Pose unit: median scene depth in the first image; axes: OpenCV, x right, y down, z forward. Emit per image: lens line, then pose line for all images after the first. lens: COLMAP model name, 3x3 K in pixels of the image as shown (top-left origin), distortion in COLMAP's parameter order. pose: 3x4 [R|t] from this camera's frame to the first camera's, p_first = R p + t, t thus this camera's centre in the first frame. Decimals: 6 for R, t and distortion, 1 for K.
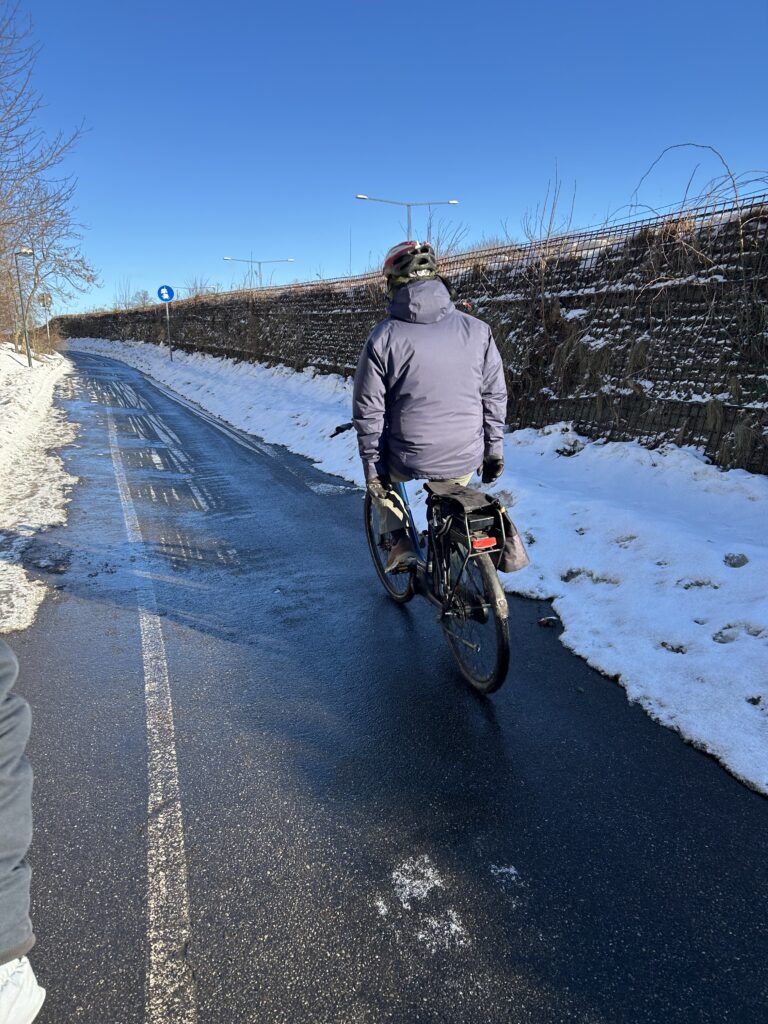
lens RADIAL K [[761.2, 0, 390.8], [0, 761.2, 509.6], [0, 0, 1]] dist [0.044520, -0.053003]
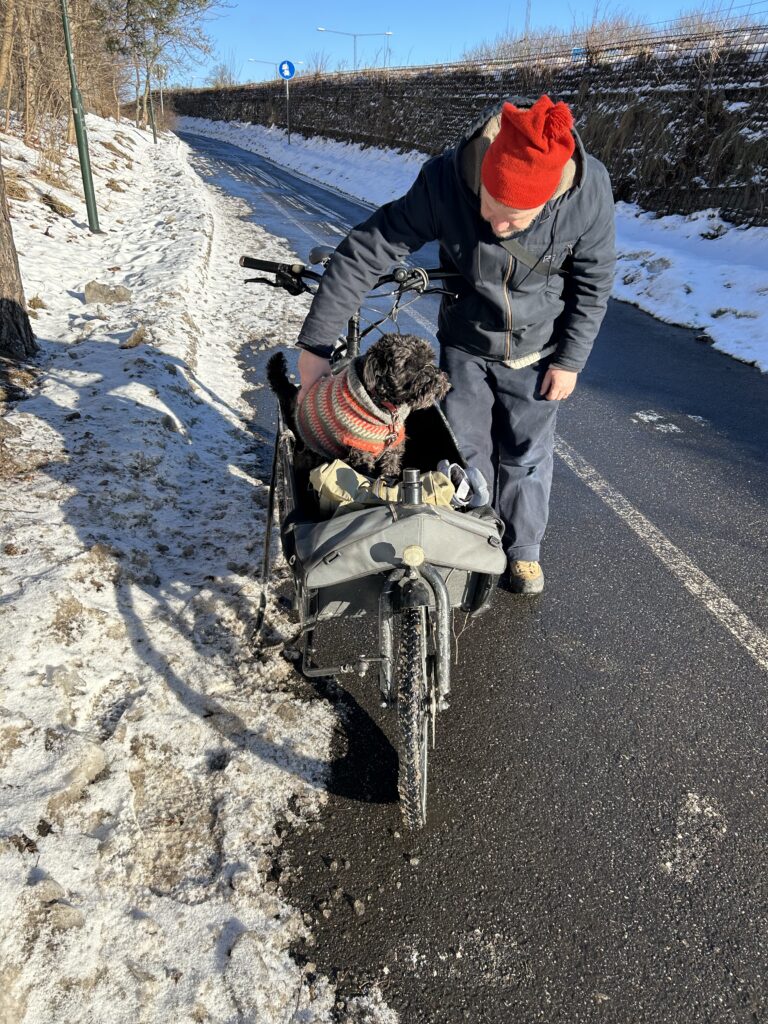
lens RADIAL K [[761.2, 0, 379.2], [0, 761.2, 520.4], [0, 0, 1]] dist [0.044520, -0.053003]
pose [[0.992091, 0.091153, -0.086297, -0.114177], [-0.067100, 0.966146, 0.249119, 0.075275], [0.106084, -0.241358, 0.964620, -0.254699]]
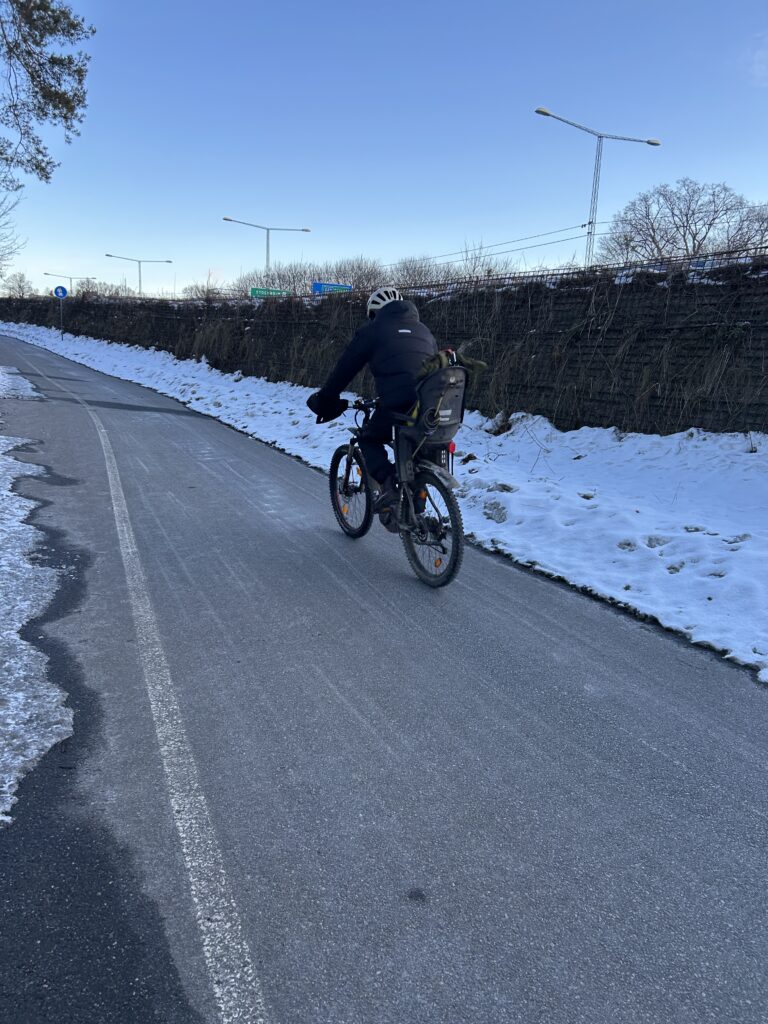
lens RADIAL K [[761.2, 0, 385.2], [0, 761.2, 510.6], [0, 0, 1]] dist [0.044520, -0.053003]
pose [[0.988501, 0.040952, 0.145562, 0.320869], [-0.040051, 0.999156, -0.009116, 0.323620], [-0.145812, 0.003182, 0.989307, -1.443446]]
